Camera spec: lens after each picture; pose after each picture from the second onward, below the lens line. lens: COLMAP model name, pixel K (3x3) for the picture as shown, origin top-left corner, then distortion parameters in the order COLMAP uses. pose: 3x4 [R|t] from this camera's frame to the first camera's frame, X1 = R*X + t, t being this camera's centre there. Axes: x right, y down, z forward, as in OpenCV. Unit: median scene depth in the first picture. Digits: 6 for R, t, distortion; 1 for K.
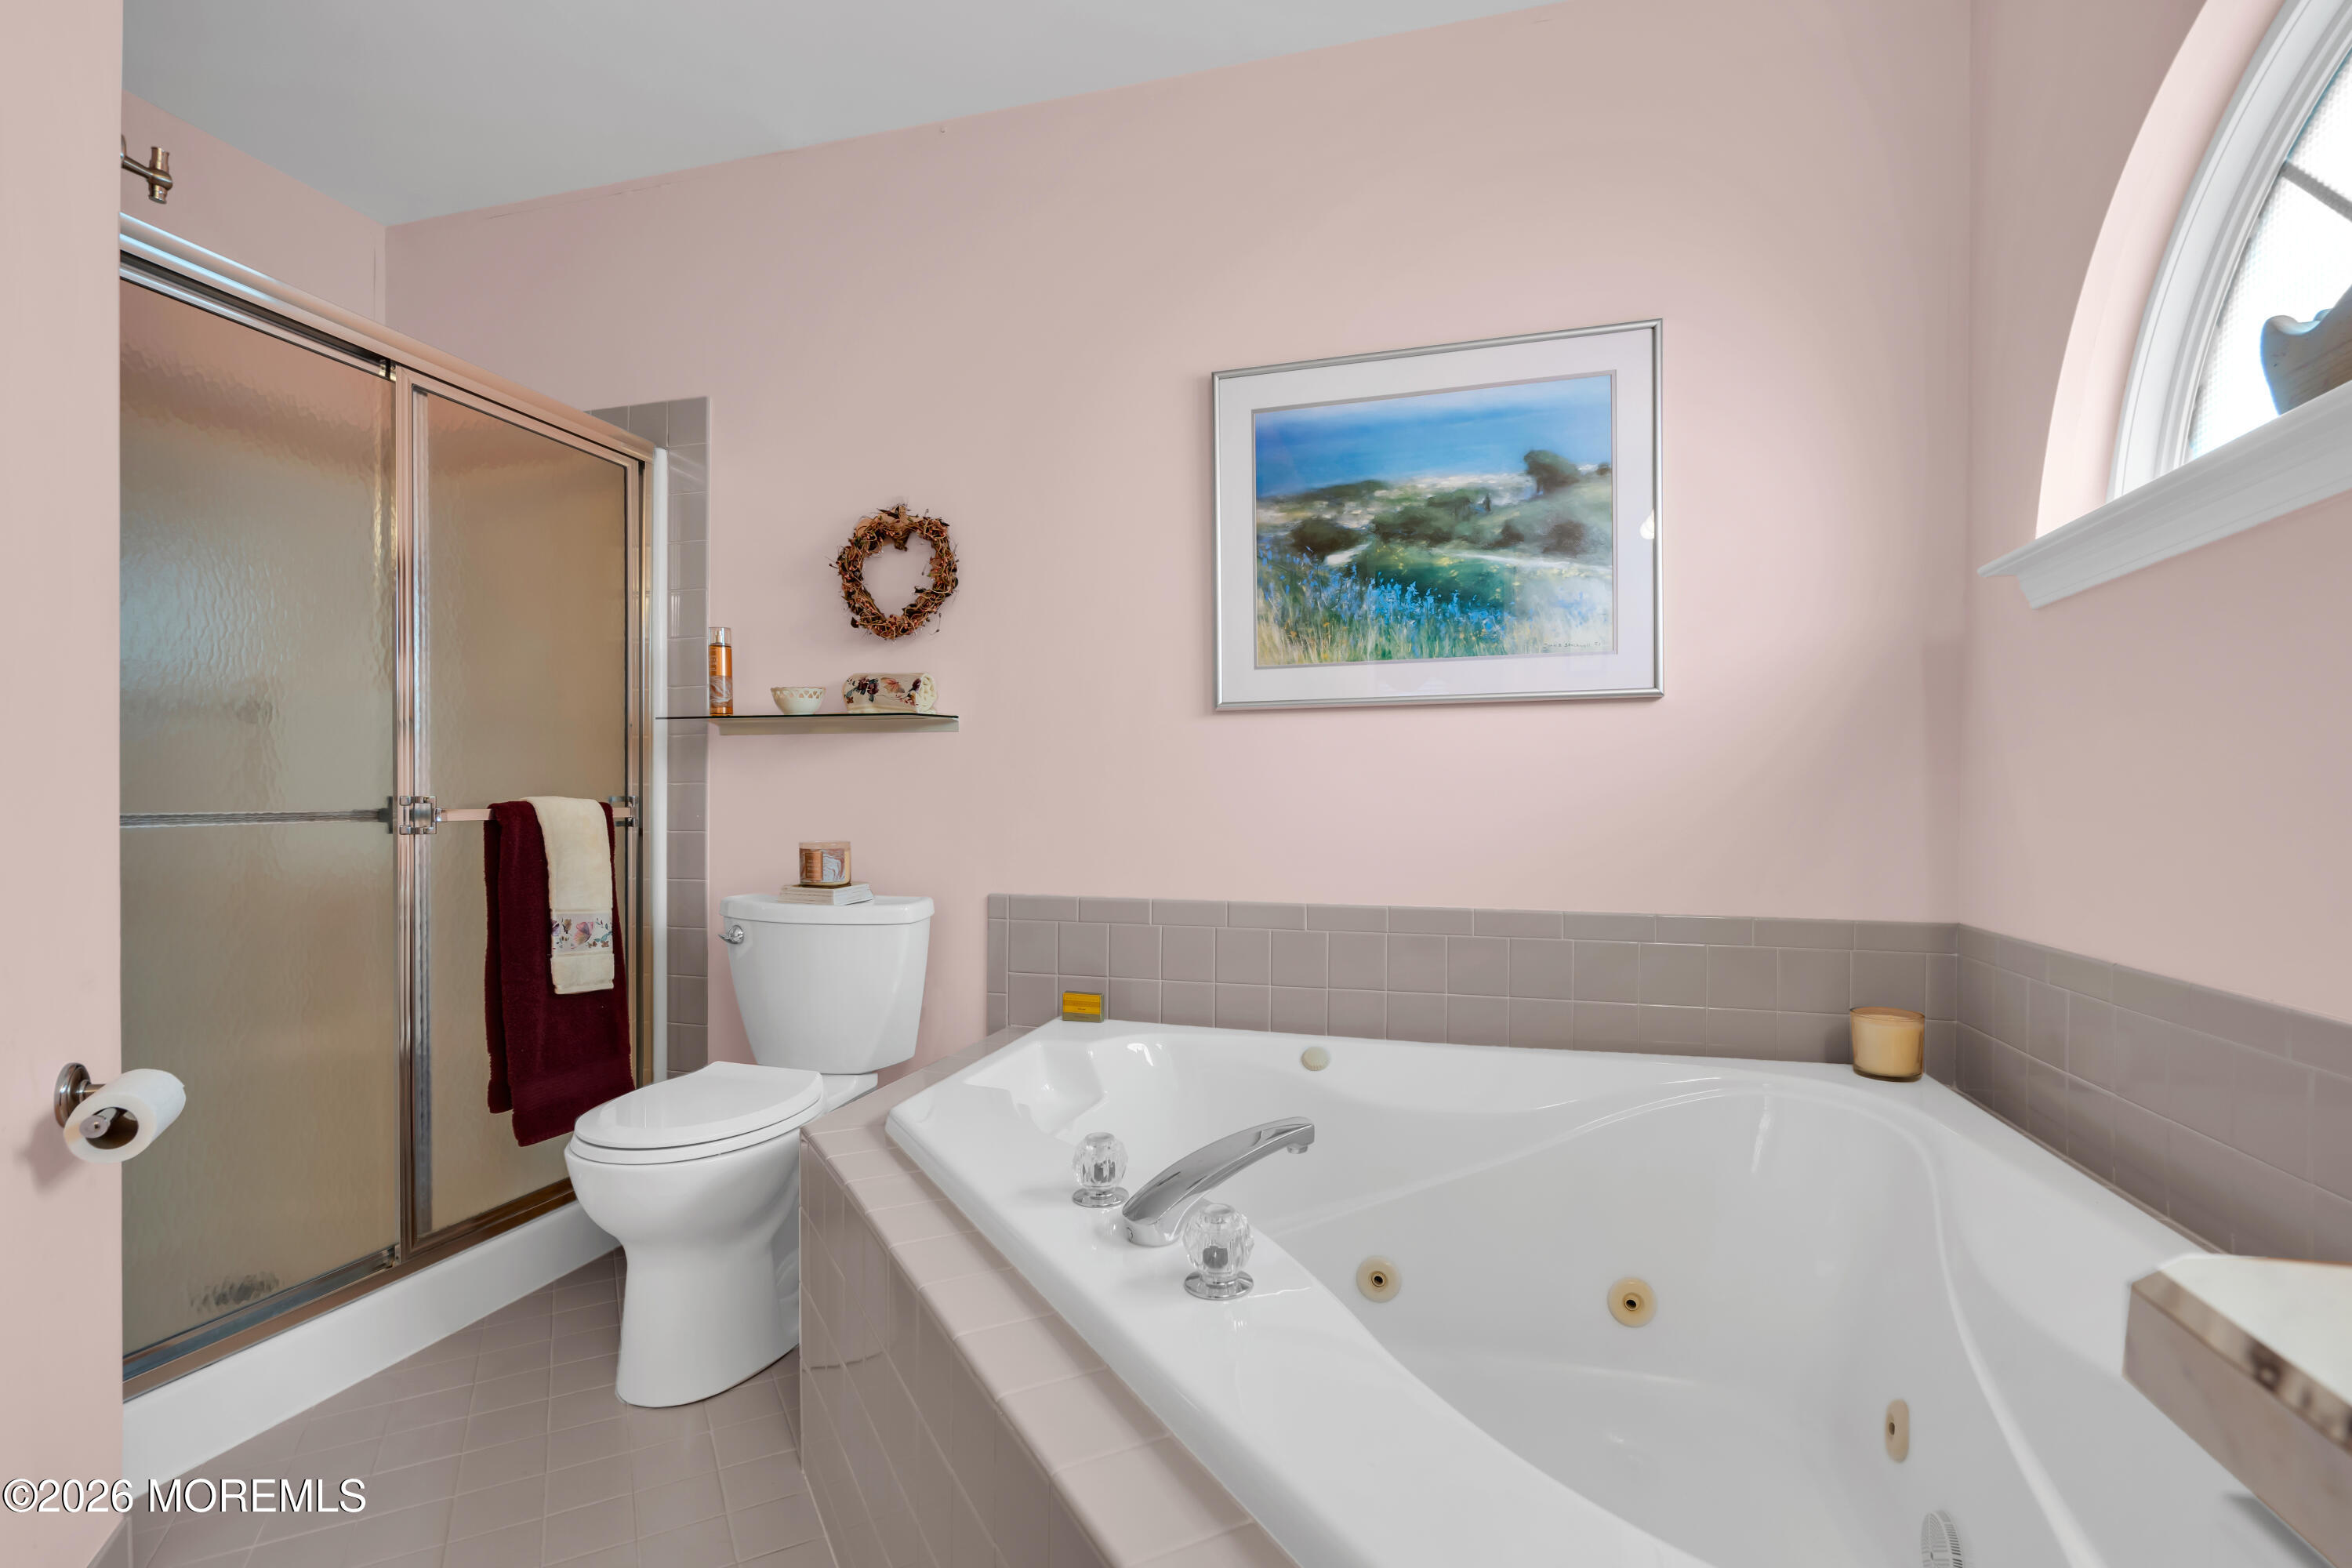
lens RADIAL K [[1087.6, 0, 1143.9], [0, 1087.6, 816.2], [0, 0, 1]] dist [-0.003195, 0.000901]
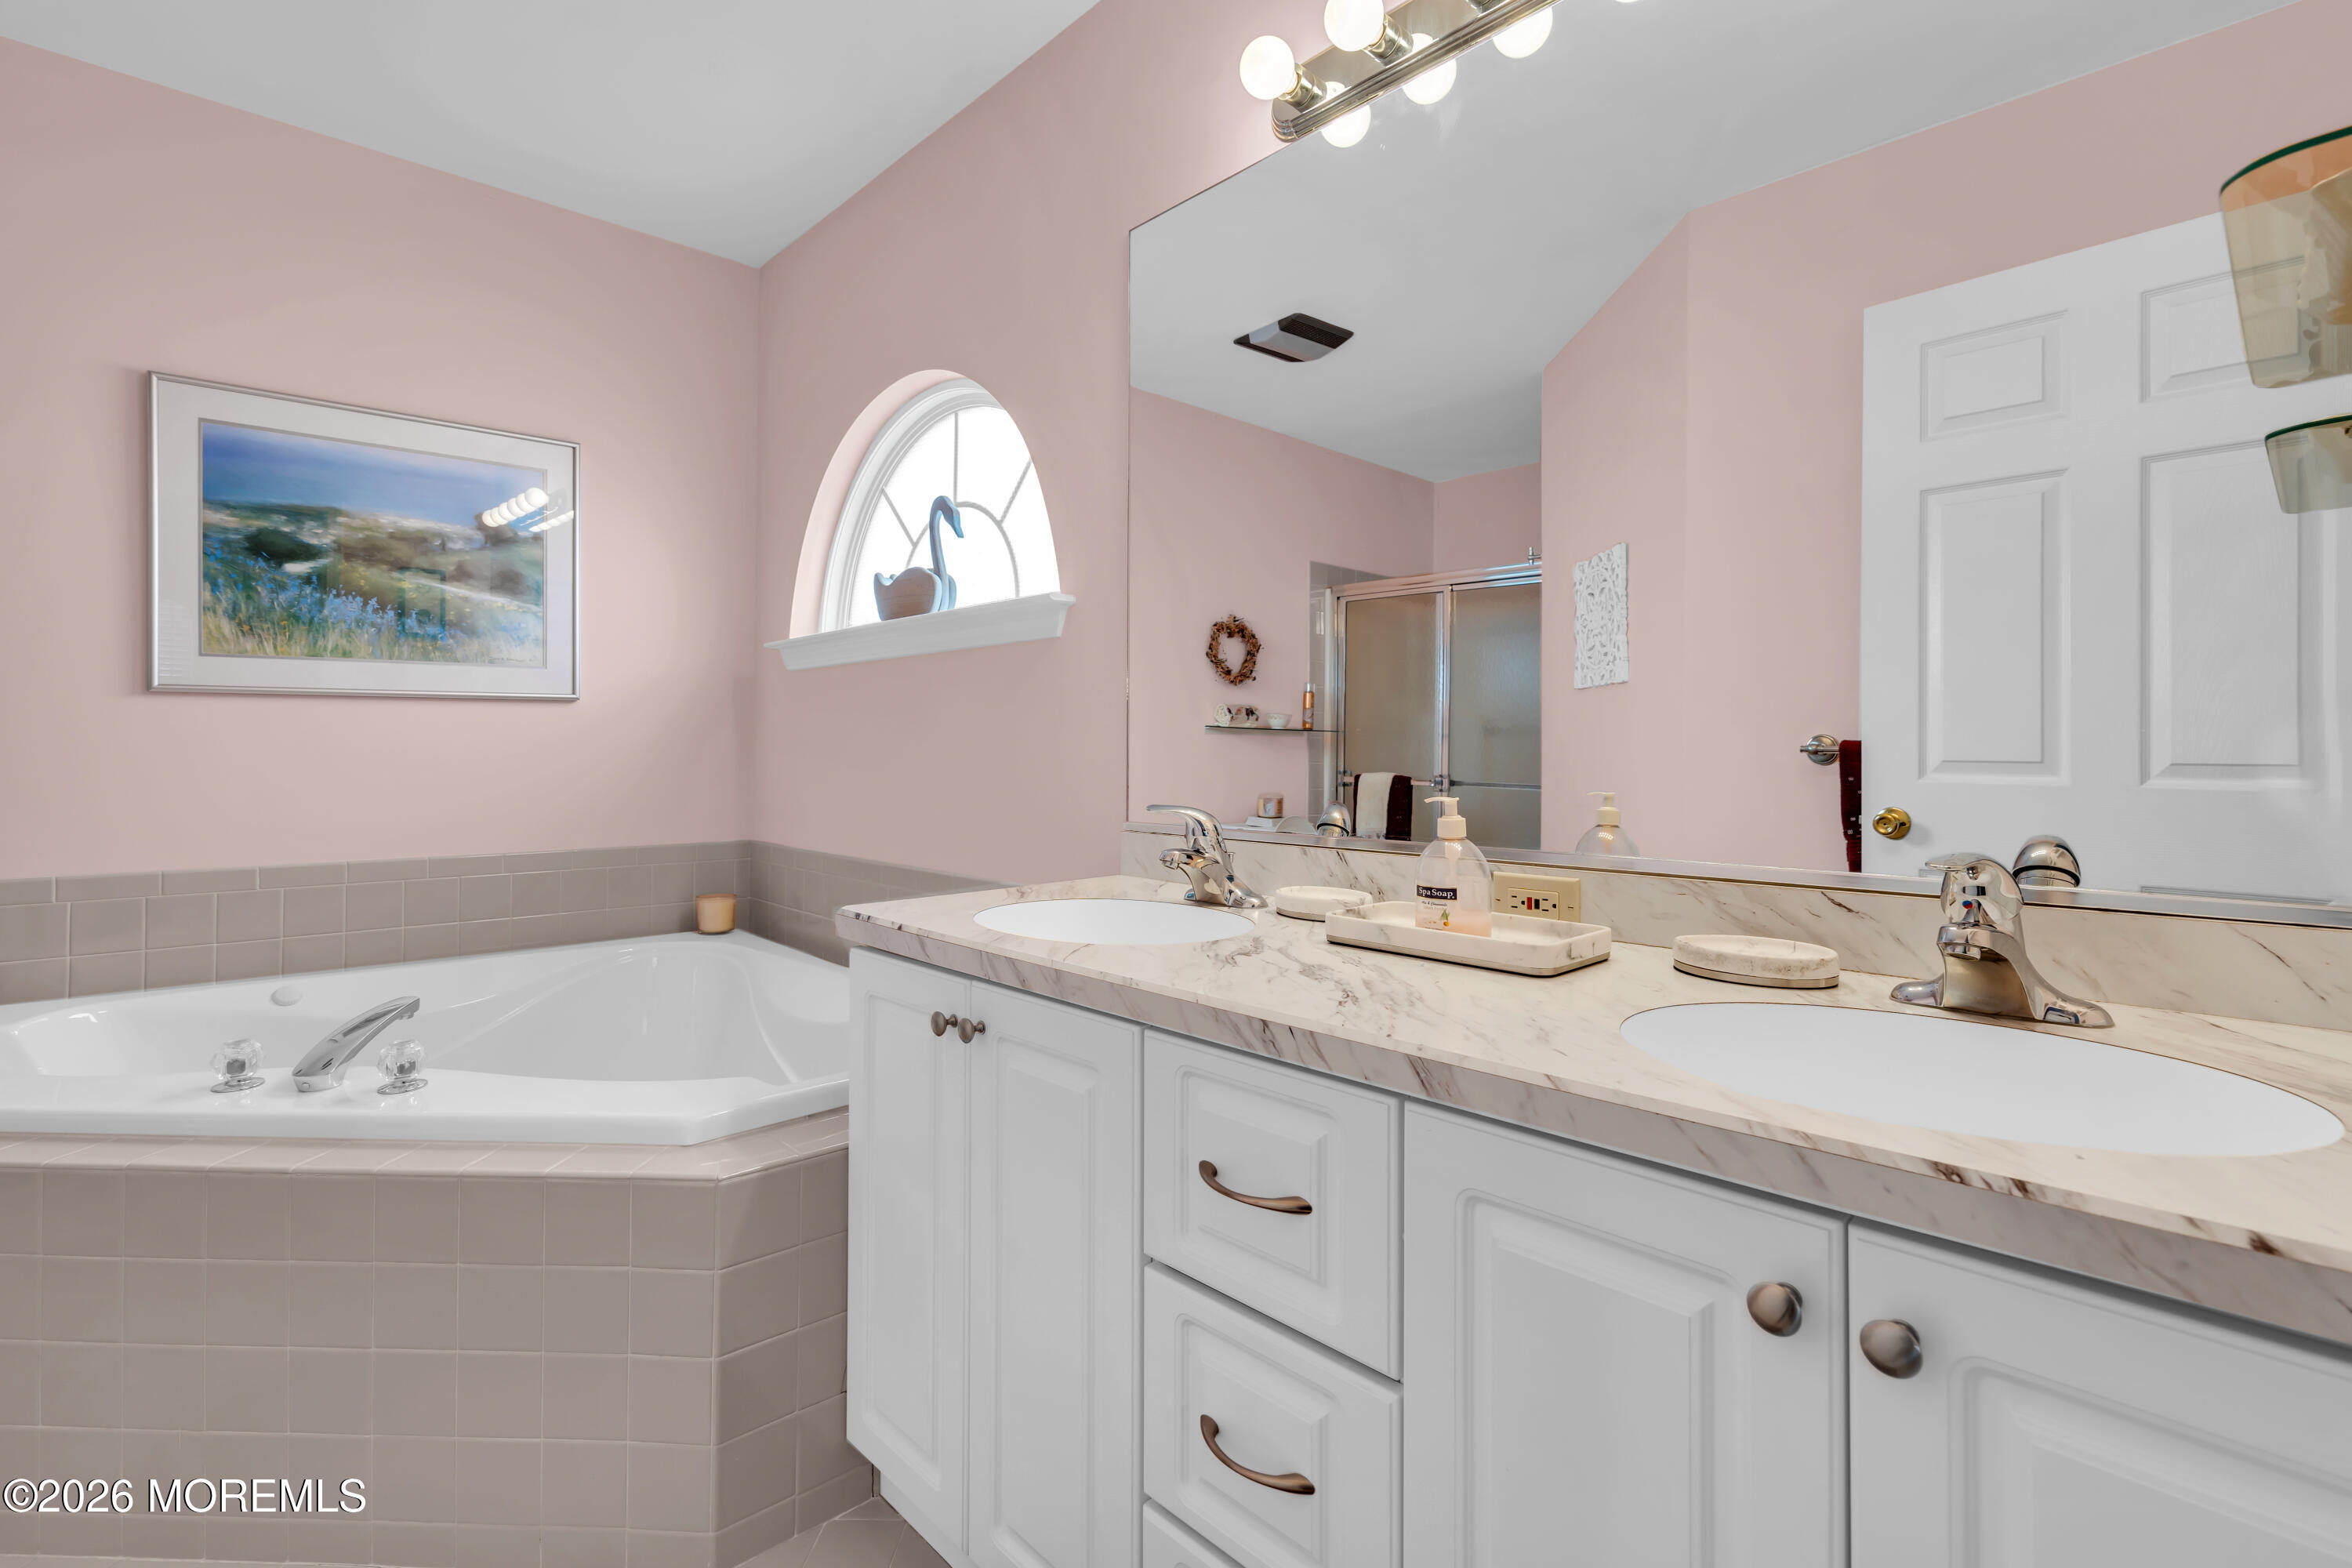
lens RADIAL K [[1087.6, 0, 1187.5], [0, 1087.6, 739.1], [0, 0, 1]] dist [-0.003195, 0.000901]
pose [[0.495580, 0.005008, 0.868548, -0.363806], [0.002398, 0.999972, -0.007134, -0.043278], [-0.868559, 0.005619, 0.495554, -0.409991]]
